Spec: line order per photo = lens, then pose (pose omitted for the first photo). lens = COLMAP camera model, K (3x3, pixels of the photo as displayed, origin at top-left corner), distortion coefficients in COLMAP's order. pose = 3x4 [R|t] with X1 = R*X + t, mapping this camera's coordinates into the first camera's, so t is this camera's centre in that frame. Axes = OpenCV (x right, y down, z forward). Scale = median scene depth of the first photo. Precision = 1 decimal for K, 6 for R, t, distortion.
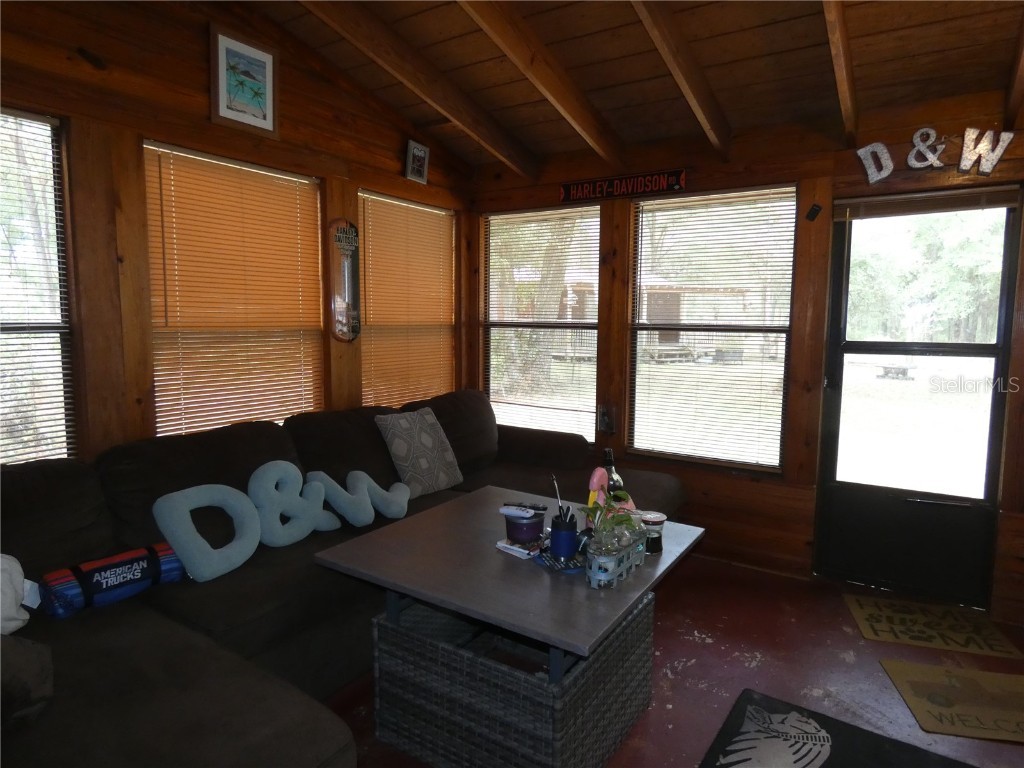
lens RADIAL K [[623.4, 0, 512.2], [0, 623.4, 385.1], [0, 0, 1]] dist [-0.001047, -0.001408]
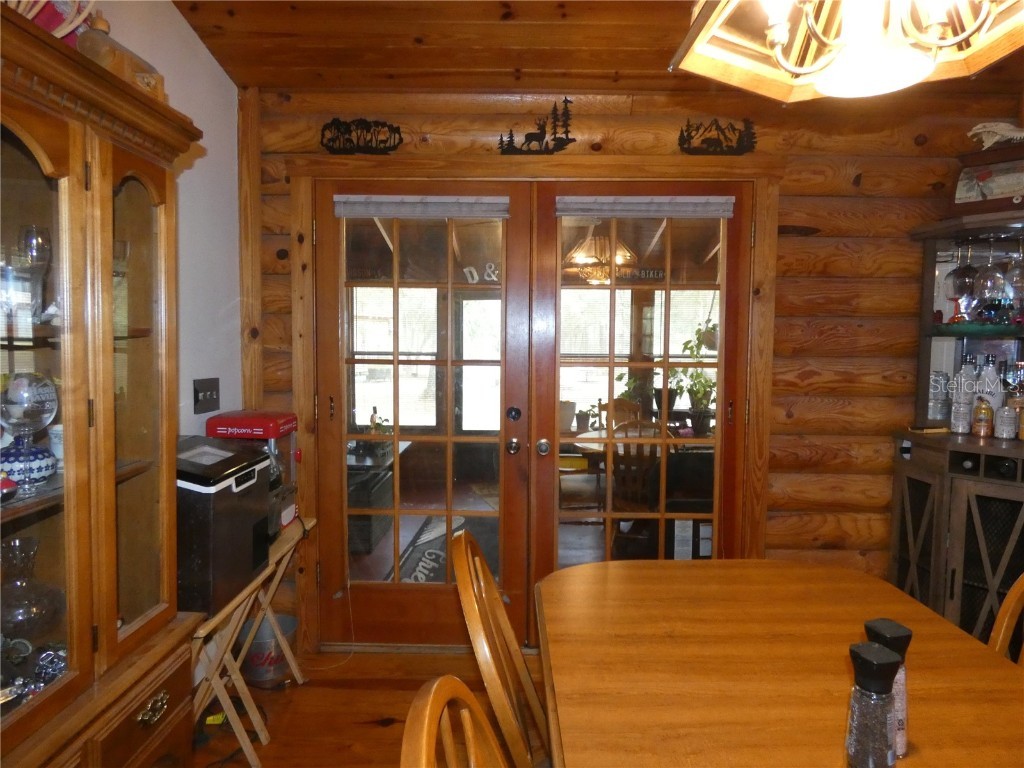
lens RADIAL K [[623.4, 0, 511.0], [0, 623.4, 384.3], [0, 0, 1]] dist [-0.001047, -0.001408]
pose [[0.850506, -0.039985, 0.524443, -0.426208], [0.053370, 0.998520, -0.010421, 0.040697], [-0.523250, 0.036853, 0.851382, -0.857738]]
